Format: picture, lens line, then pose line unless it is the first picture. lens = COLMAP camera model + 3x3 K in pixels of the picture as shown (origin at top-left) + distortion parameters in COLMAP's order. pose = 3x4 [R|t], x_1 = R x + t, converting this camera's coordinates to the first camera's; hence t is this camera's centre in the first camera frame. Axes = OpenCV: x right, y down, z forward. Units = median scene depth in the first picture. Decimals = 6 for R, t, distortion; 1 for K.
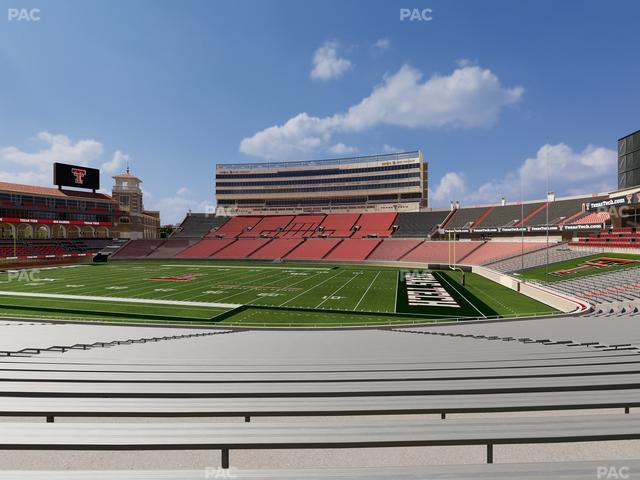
lens RADIAL K [[319.7, 0, 320.2], [0, 319.7, 239.3], [0, 0, 1]] dist [-0.000116, -0.000103]
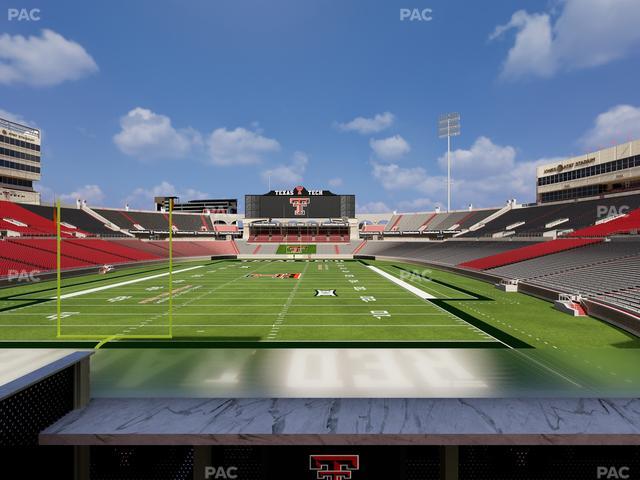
lens RADIAL K [[319.7, 0, 320.2], [0, 319.7, 240.3], [0, 0, 1]] dist [-0.000116, -0.000103]
pose [[-0.244976, -0.000712, 0.969529, -0.574168], [-0.001569, 0.999999, 0.000338, 0.002024], [-0.969528, -0.001438, -0.244977, 0.438023]]
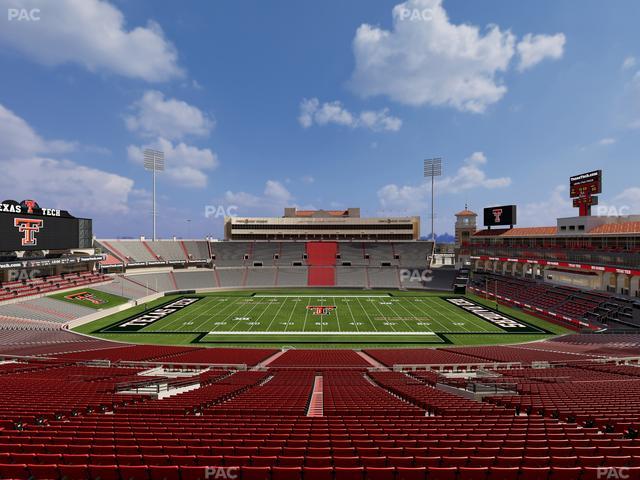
lens RADIAL K [[319.7, 0, 319.9], [0, 319.7, 239.2], [0, 0, 1]] dist [-0.000116, -0.000103]
pose [[-0.971678, -0.000350, -0.236309, -0.029043], [0.000692, 0.999990, -0.004326, -0.081175], [0.236308, -0.004367, -0.971668, 0.966227]]
